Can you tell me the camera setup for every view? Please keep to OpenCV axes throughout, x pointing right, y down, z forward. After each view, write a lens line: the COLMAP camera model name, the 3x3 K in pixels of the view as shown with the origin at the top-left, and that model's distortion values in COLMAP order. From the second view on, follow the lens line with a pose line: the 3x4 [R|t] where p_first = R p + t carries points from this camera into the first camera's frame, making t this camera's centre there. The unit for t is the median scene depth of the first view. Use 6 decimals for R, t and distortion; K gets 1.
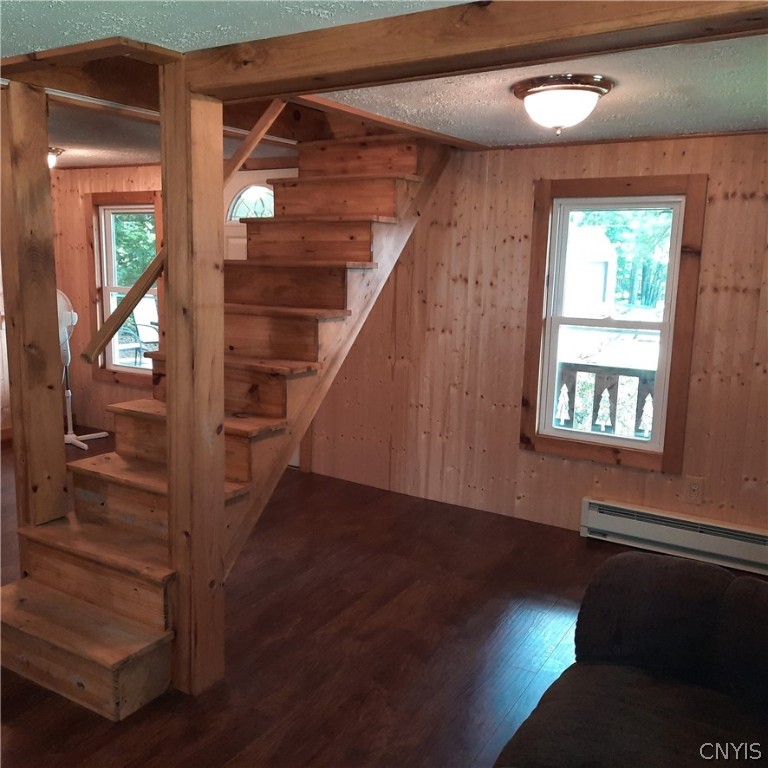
lens RADIAL K [[747.4, 0, 380.9], [0, 747.4, 379.1], [0, 0, 1]] dist [0.043061, -0.045977]
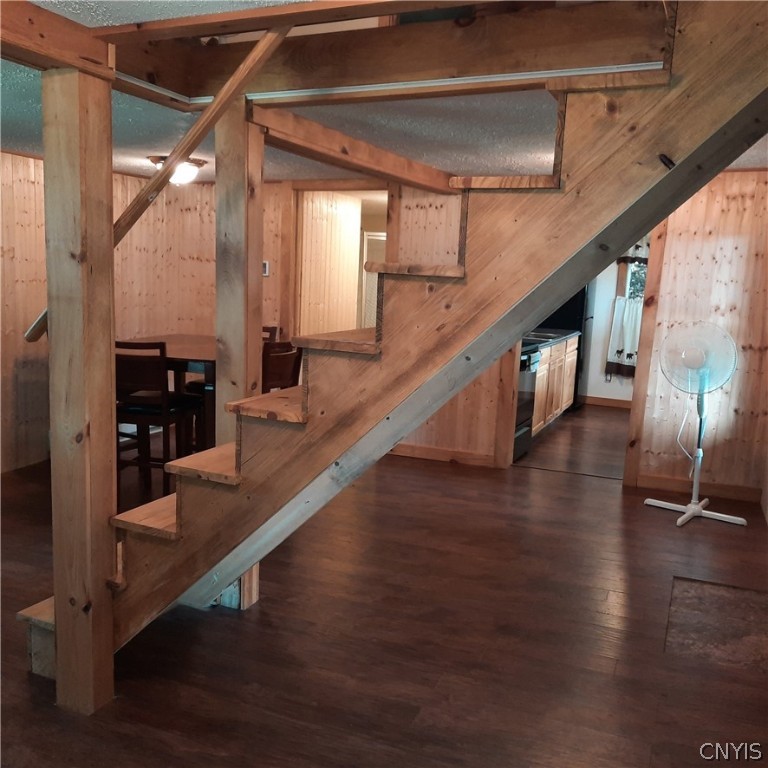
lens RADIAL K [[757.0, 0, 363.2], [0, 757.0, 379.3], [0, 0, 1]] dist [0.063348, -0.080628]
pose [[0.119766, 0.135114, -0.983565, 0.638377], [-0.195640, 0.974482, 0.110044, -0.150219], [0.973335, 0.179245, 0.143143, 1.057436]]
